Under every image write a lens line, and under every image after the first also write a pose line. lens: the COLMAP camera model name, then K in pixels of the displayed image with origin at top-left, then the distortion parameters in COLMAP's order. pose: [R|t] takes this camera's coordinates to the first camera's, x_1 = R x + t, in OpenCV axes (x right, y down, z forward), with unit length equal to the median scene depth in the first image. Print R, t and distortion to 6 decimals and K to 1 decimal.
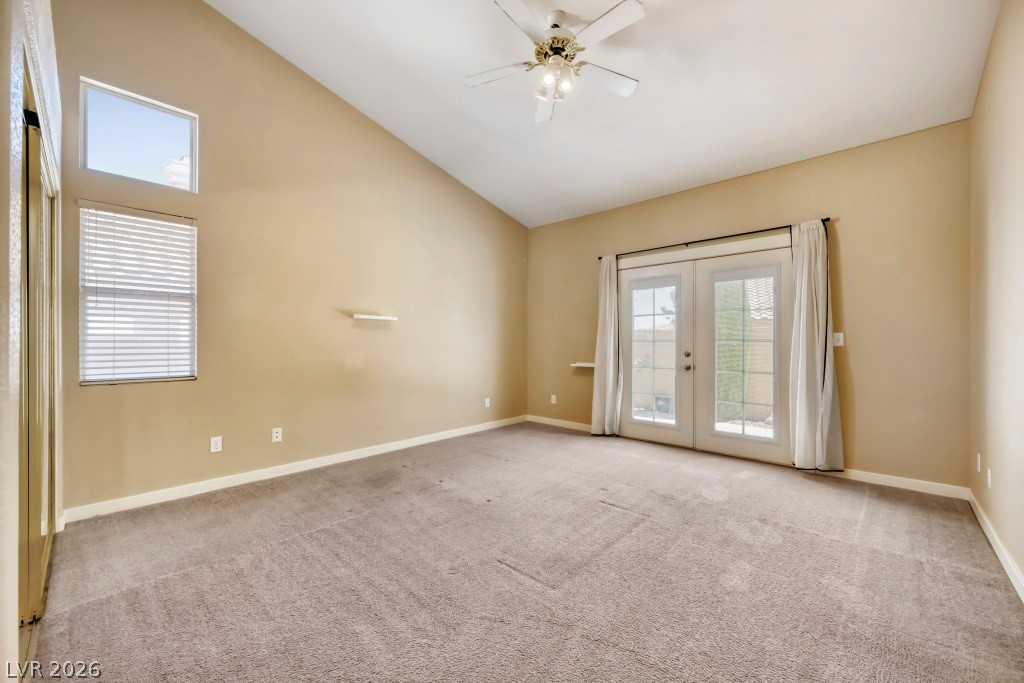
lens RADIAL K [[399.5, 0, 513.4], [0, 399.5, 342.5], [0, 0, 1]] dist [-0.002256, 0.000230]
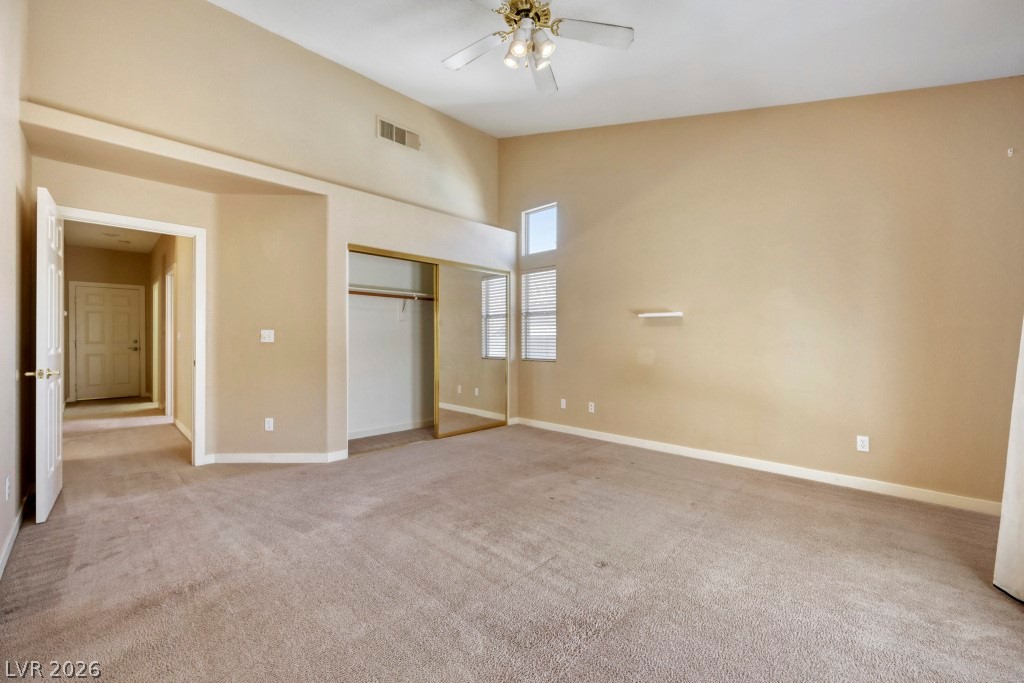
lens RADIAL K [[399.5, 0, 512.9], [0, 399.5, 341.8], [0, 0, 1]] dist [-0.002256, 0.000230]
pose [[-0.020031, 0.012039, -0.999727, 0.797011], [0.010457, 0.999875, 0.011831, -0.012278], [0.999745, -0.010217, -0.020154, 0.779765]]
